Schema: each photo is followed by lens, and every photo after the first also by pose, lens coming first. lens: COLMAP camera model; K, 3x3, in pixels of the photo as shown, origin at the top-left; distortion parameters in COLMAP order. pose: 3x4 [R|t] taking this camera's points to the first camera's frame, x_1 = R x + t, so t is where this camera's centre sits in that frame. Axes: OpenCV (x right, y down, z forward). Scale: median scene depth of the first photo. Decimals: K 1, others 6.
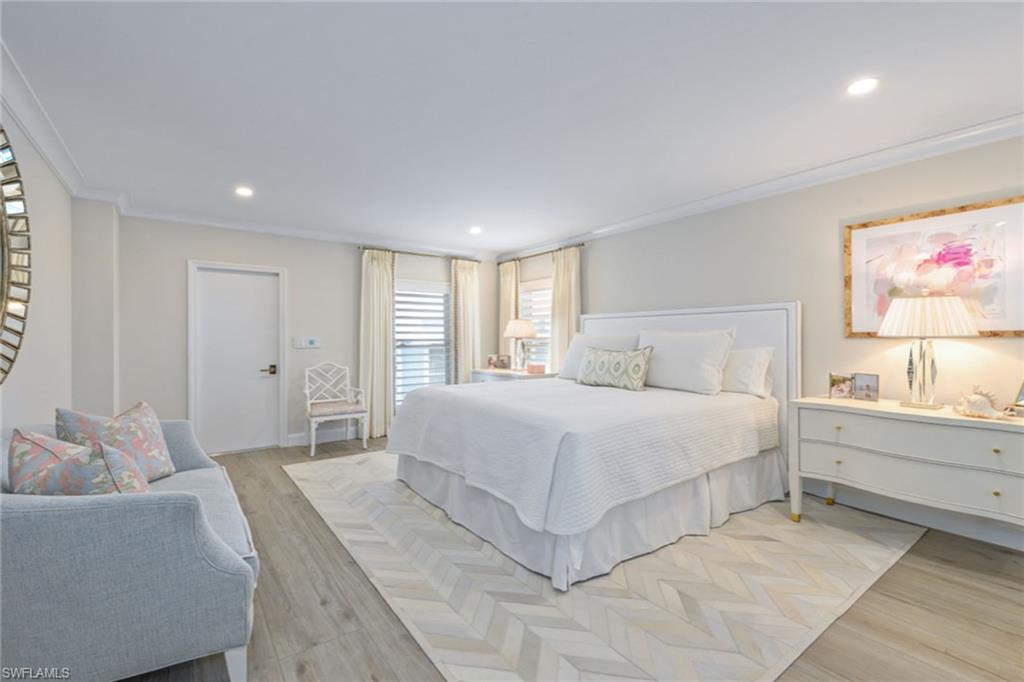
lens RADIAL K [[453.1, 0, 506.9], [0, 453.1, 337.5], [0, 0, 1]] dist [-0.001361, -0.002761]
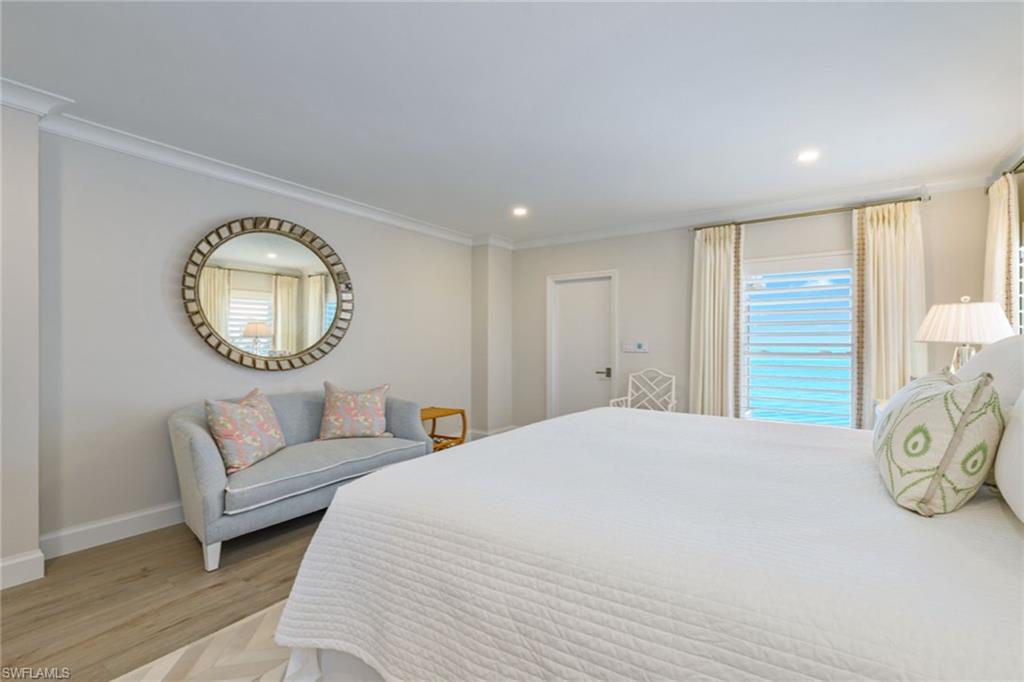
lens RADIAL K [[453.1, 0, 508.1], [0, 453.1, 342.4], [0, 0, 1]] dist [-0.001361, -0.002761]
pose [[0.315967, 0.004213, -0.948761, 0.370722], [-0.001319, 0.999991, 0.004001, -0.000253], [0.948769, -0.000013, 0.315970, 0.471796]]
